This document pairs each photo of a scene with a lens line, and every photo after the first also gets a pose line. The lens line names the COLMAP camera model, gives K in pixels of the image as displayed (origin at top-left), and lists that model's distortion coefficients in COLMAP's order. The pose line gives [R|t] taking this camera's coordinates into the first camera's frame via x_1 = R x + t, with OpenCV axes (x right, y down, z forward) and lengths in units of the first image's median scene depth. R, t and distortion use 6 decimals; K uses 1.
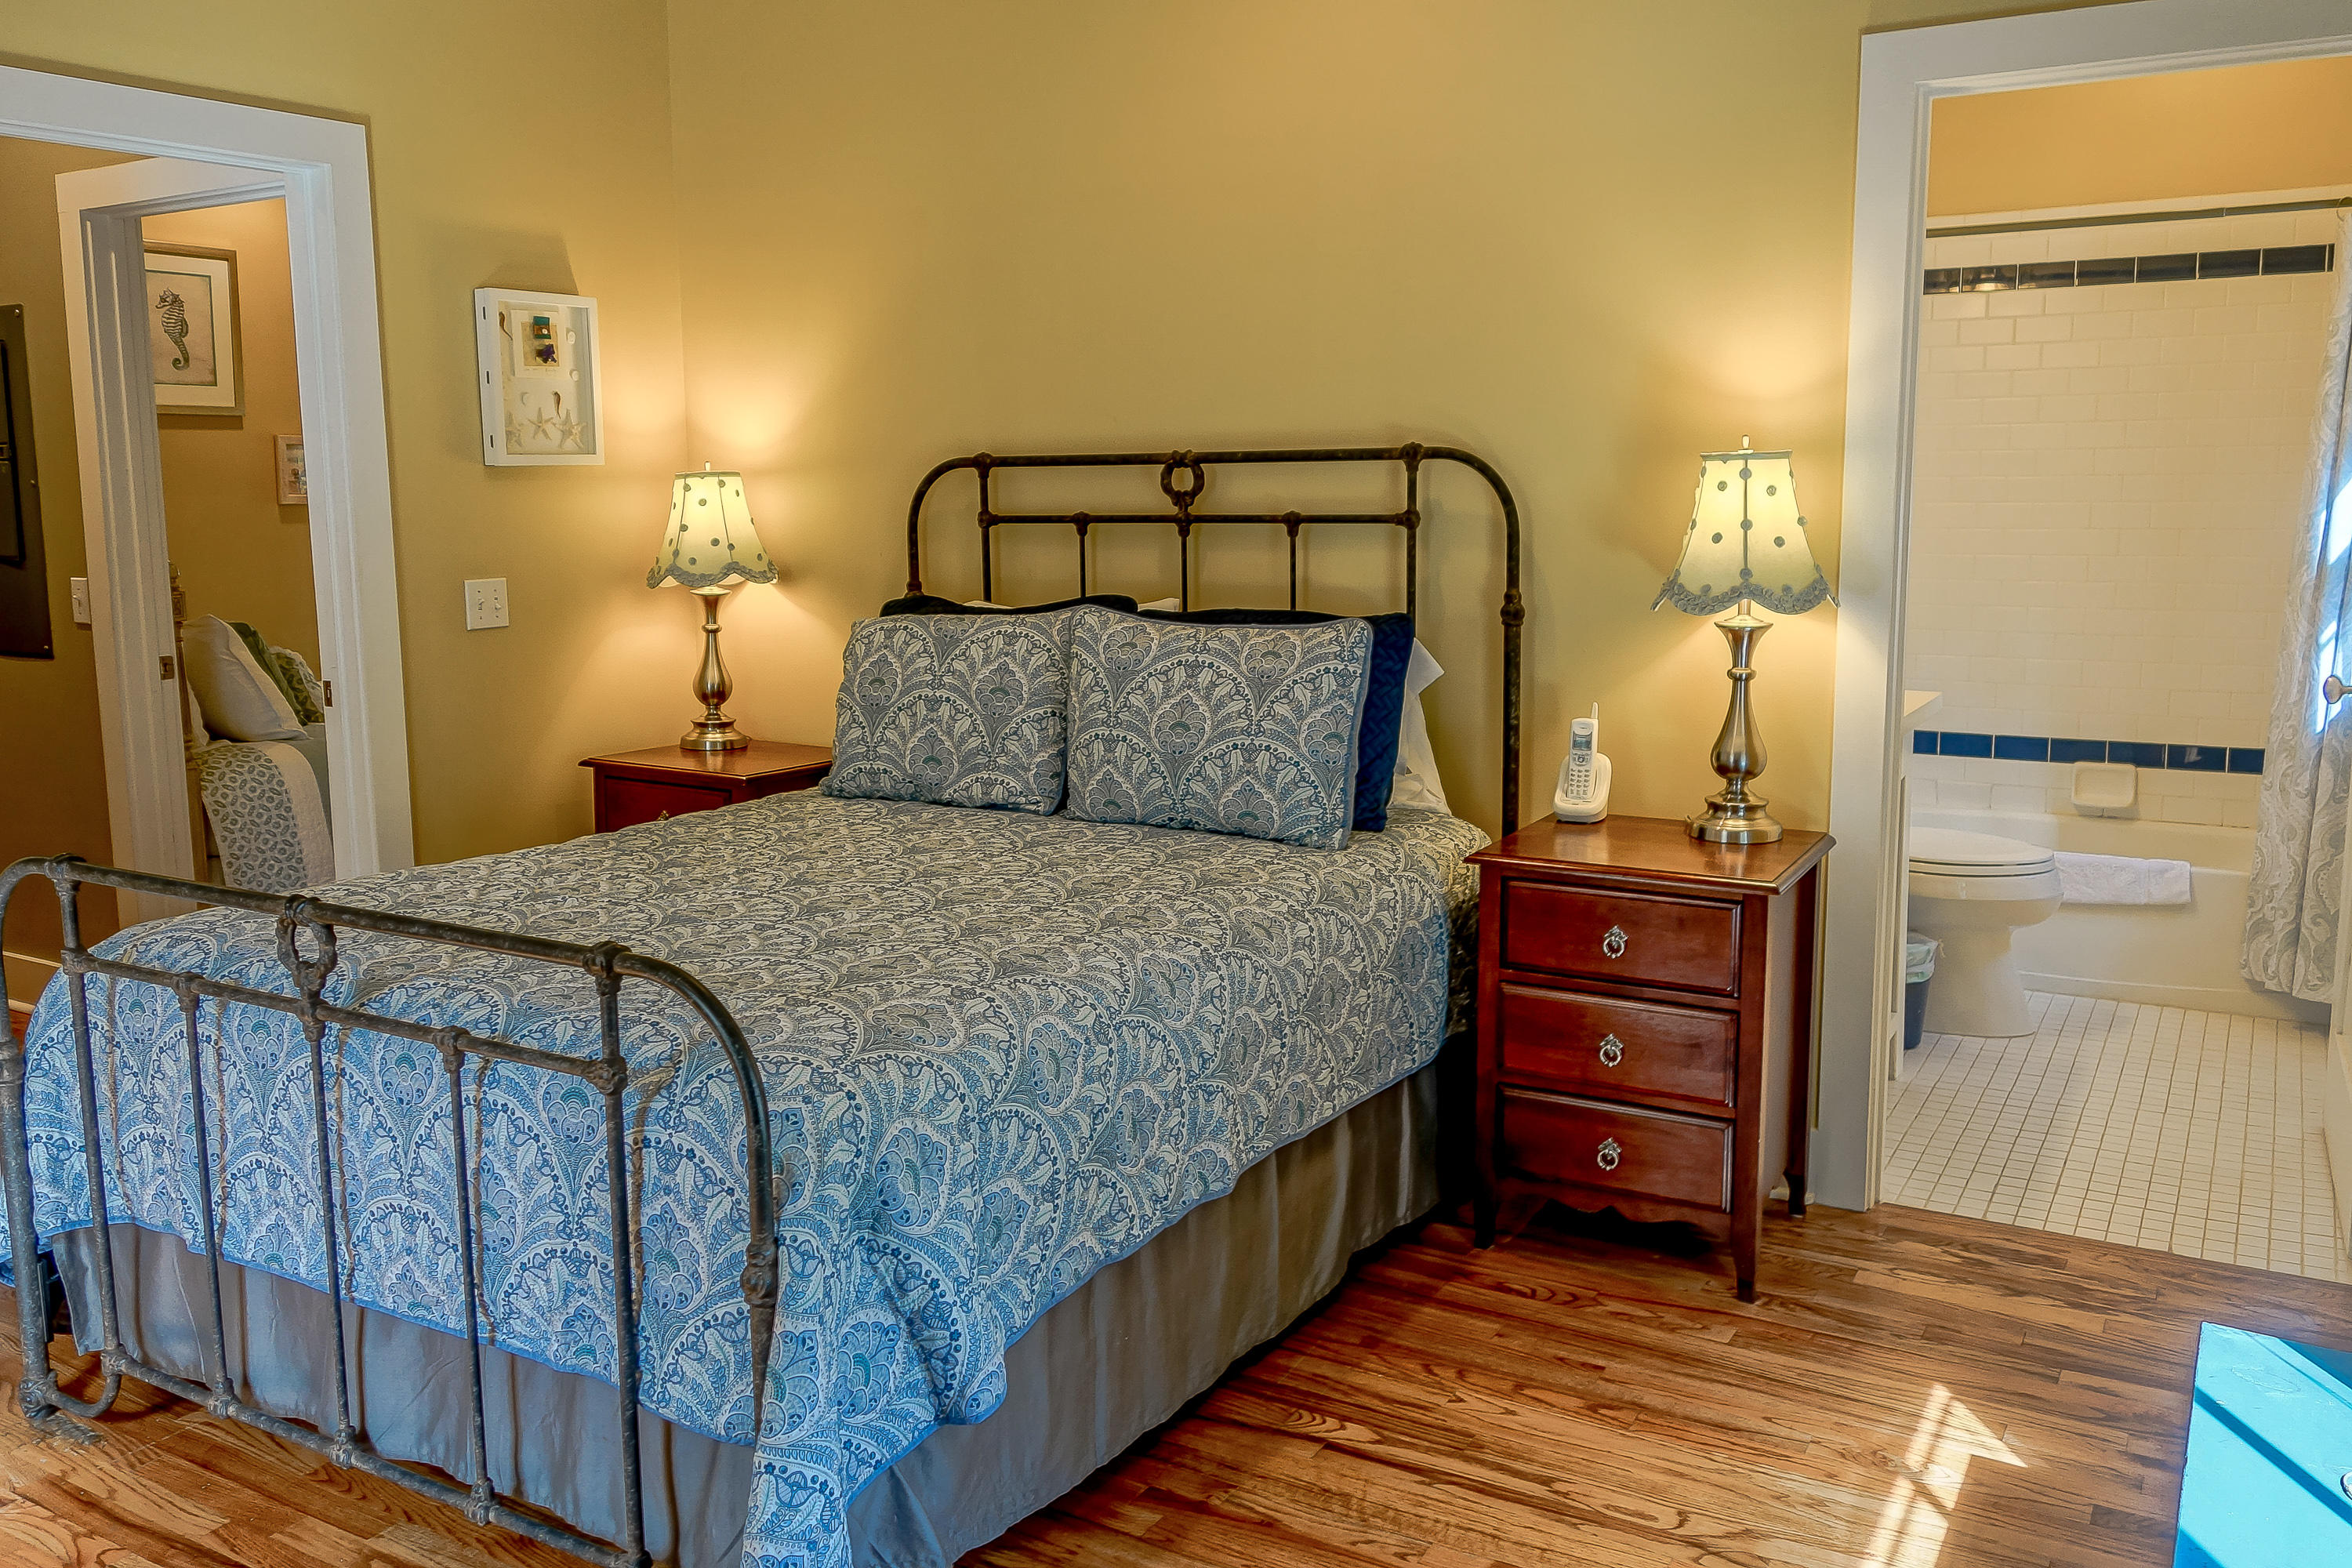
lens RADIAL K [[1854.9, 0, 1170.1], [0, 1854.9, 771.1], [0, 0, 1]] dist [-0.002099, 0.013413]
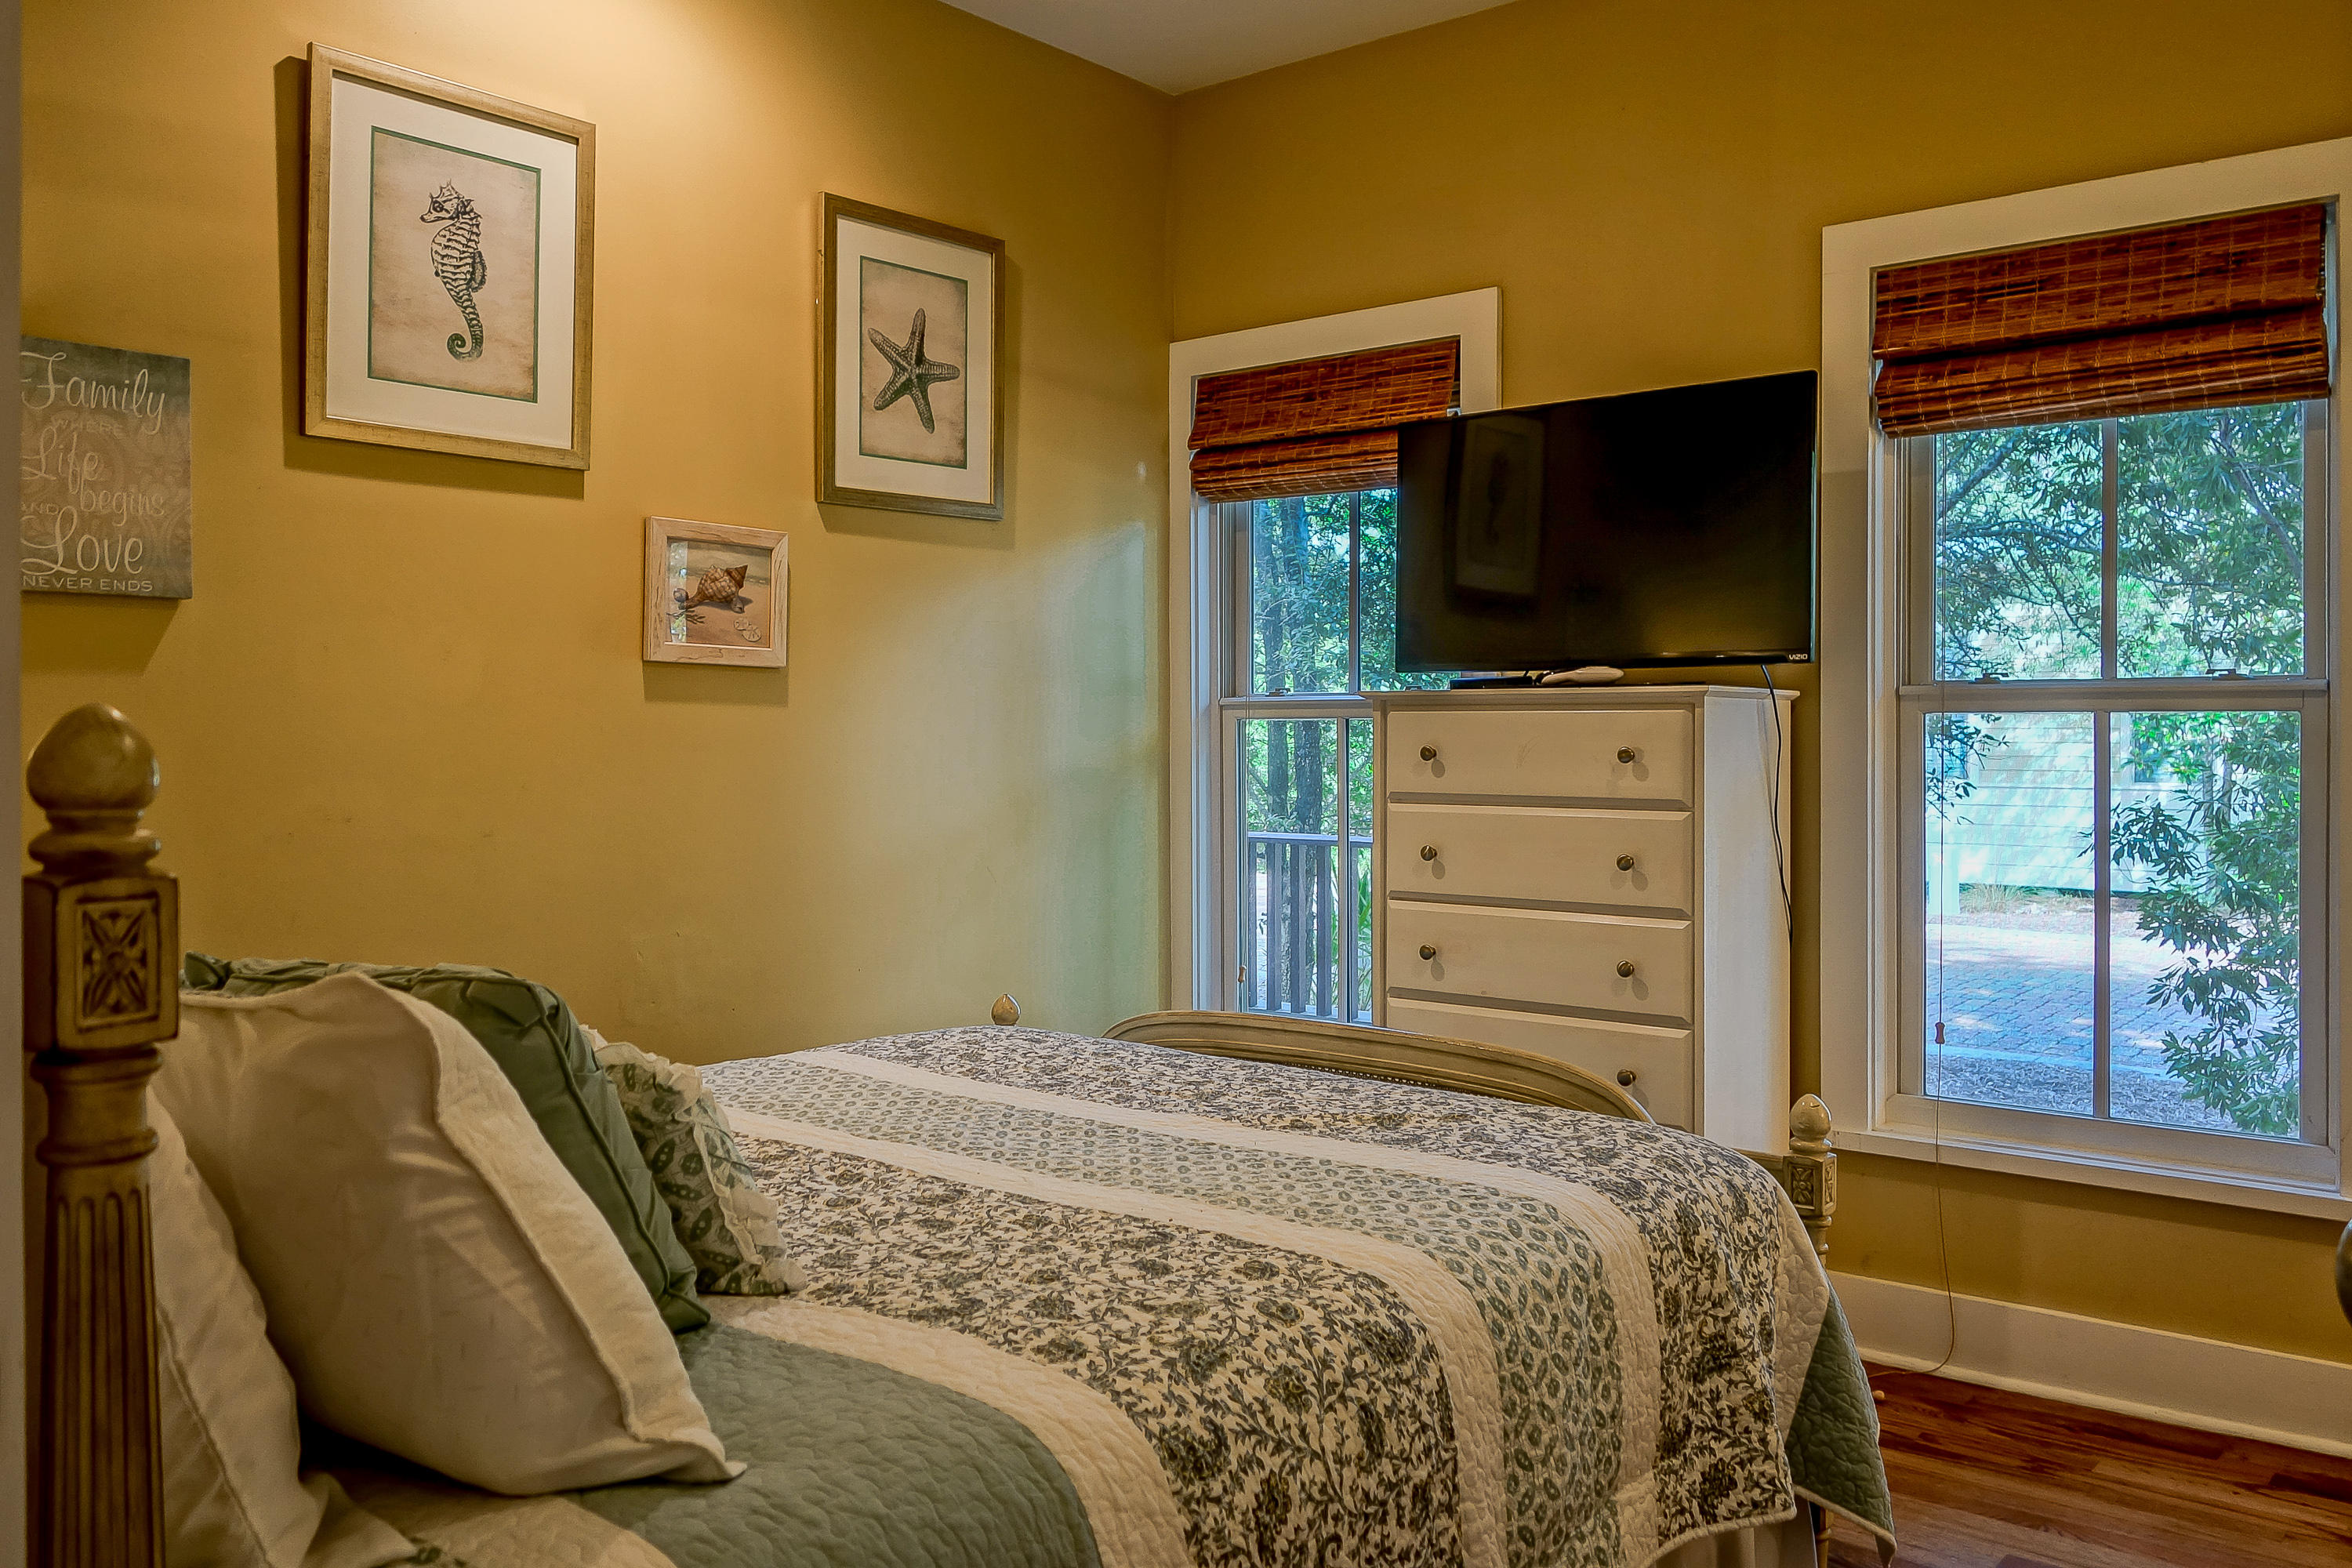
lens RADIAL K [[1854.9, 0, 1180.2], [0, 1854.9, 765.7], [0, 0, 1]] dist [-0.002099, 0.013413]
pose [[0.988431, 0.007162, -0.151501, -0.347956], [-0.027367, 0.990911, -0.131709, -0.074168], [0.149181, 0.134331, 0.979643, 0.714283]]
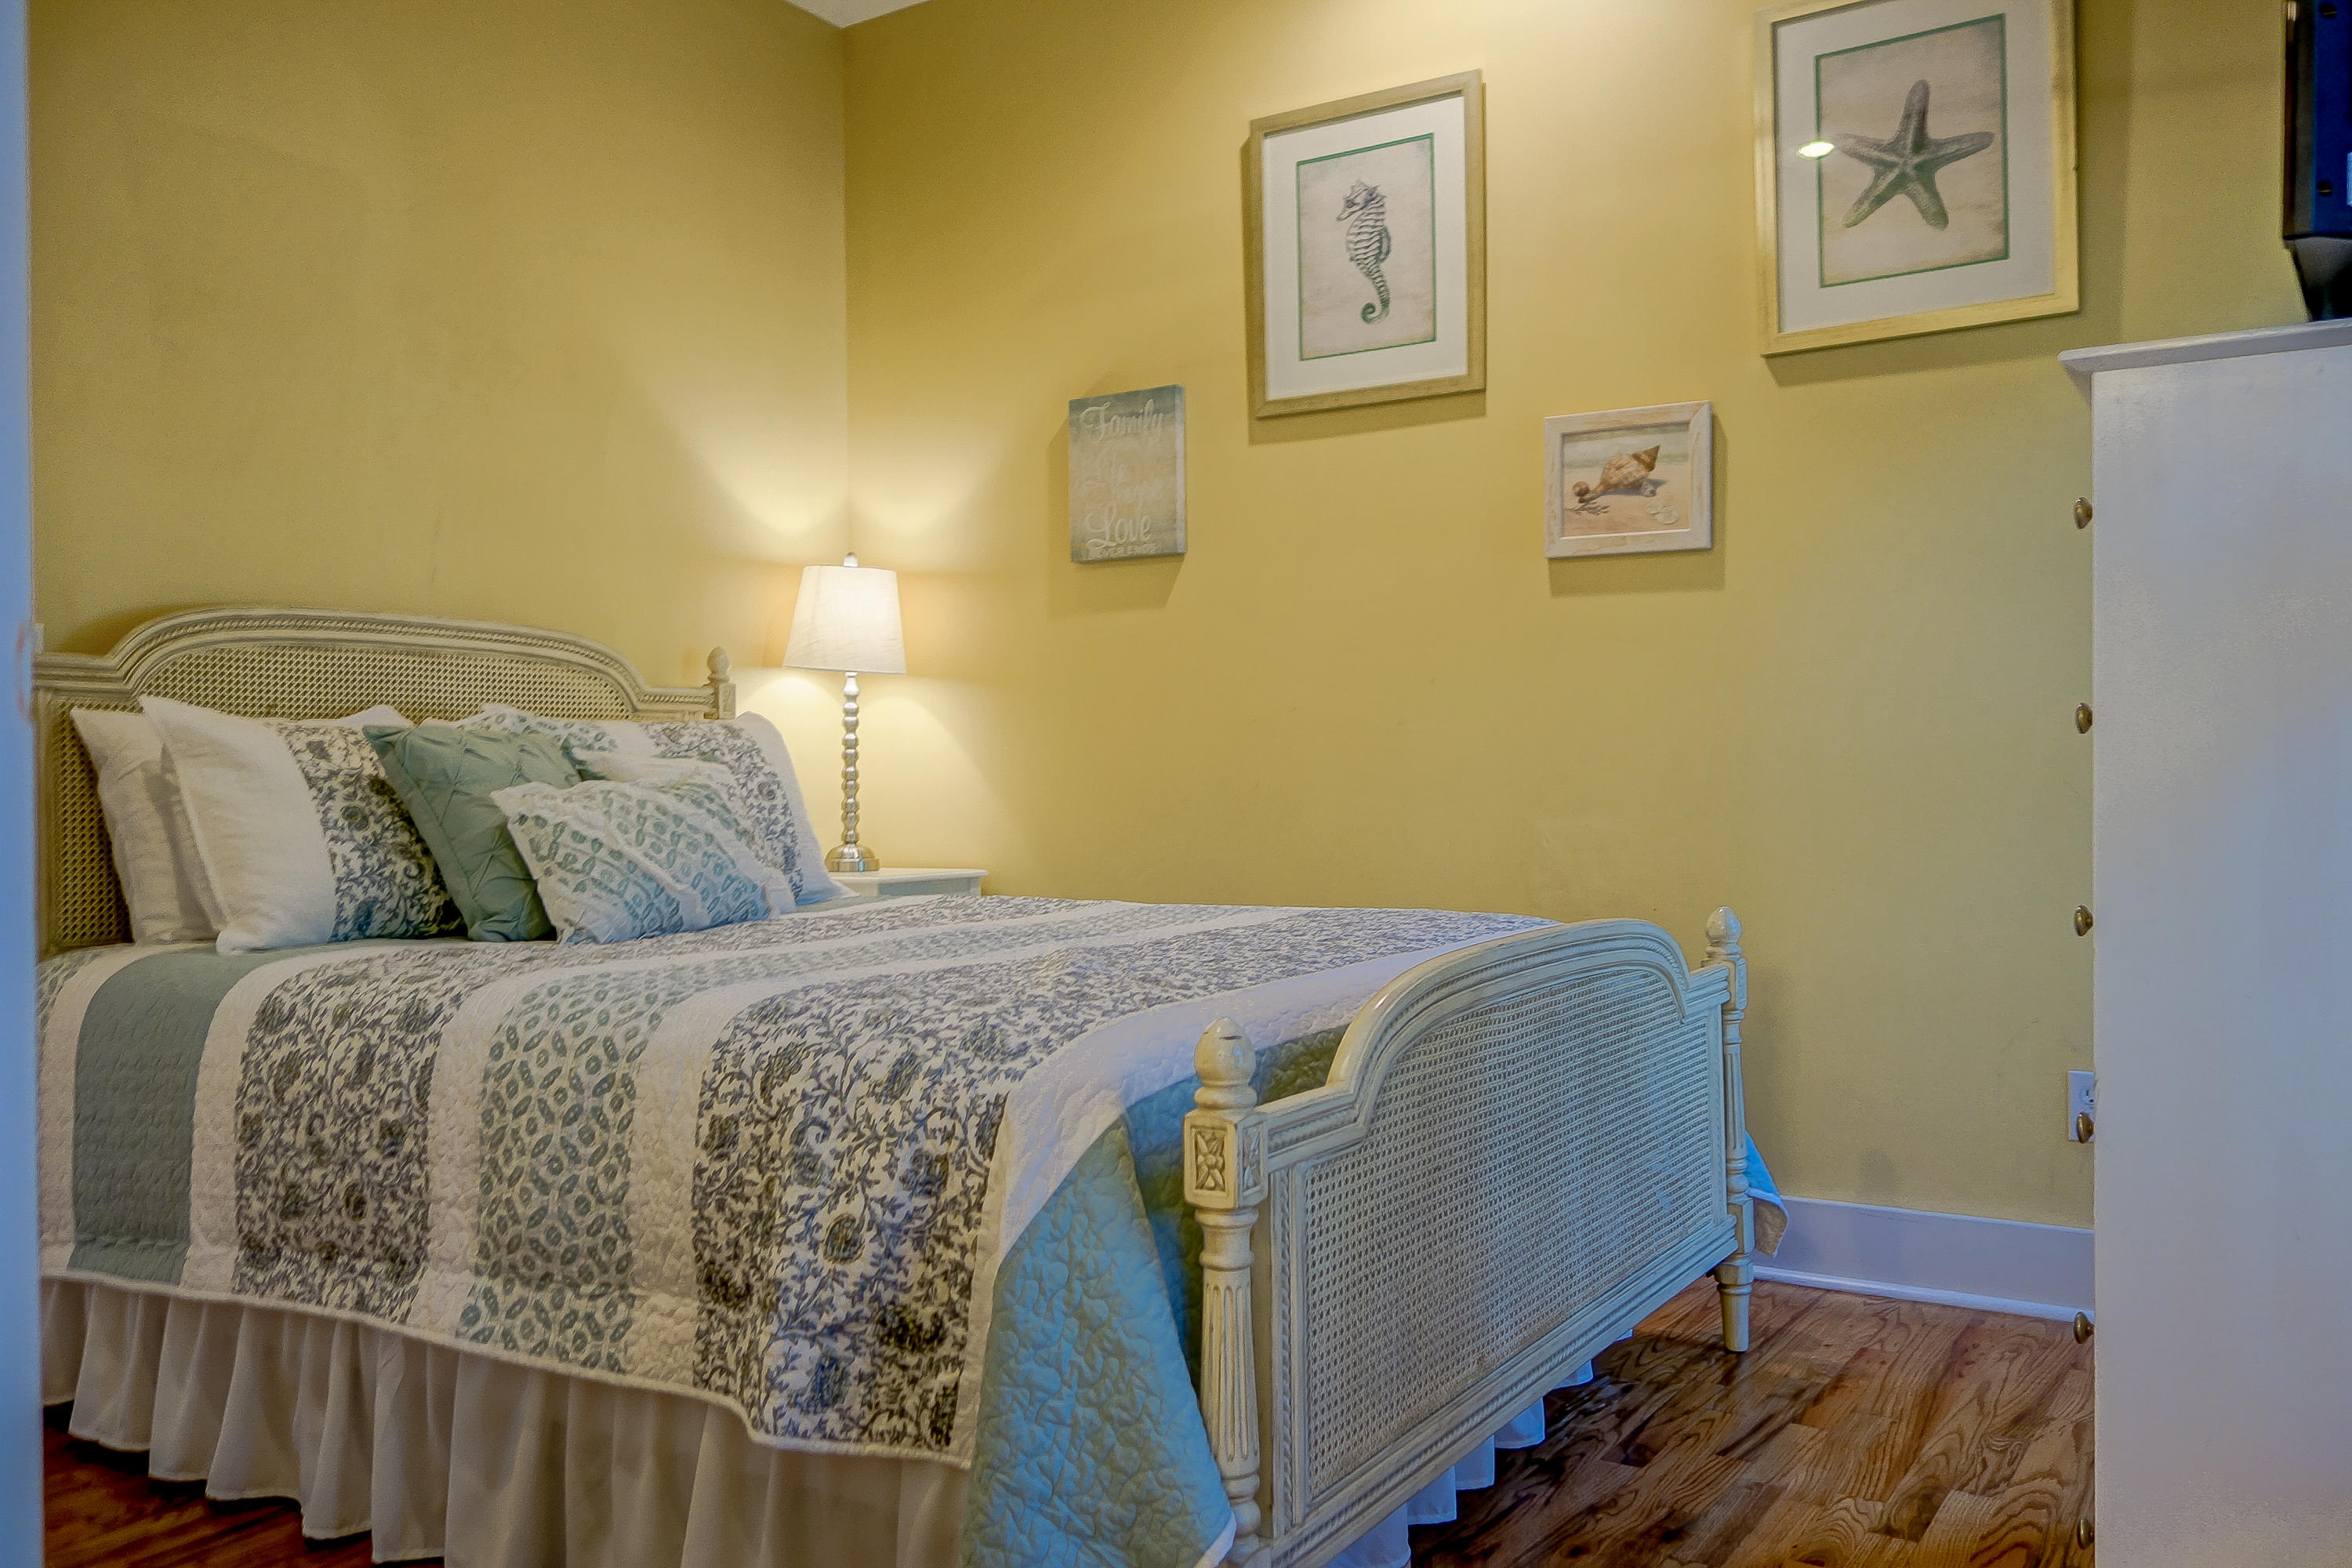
lens RADIAL K [[1854.9, 0, 1174.2], [0, 1854.9, 788.4], [0, 0, 1]] dist [-0.002099, 0.013413]
pose [[-0.019975, 0.009644, -0.999754, 0.016763], [-0.140359, 0.990024, 0.012354, -0.095966], [0.989899, 0.140572, -0.018422, 1.173231]]
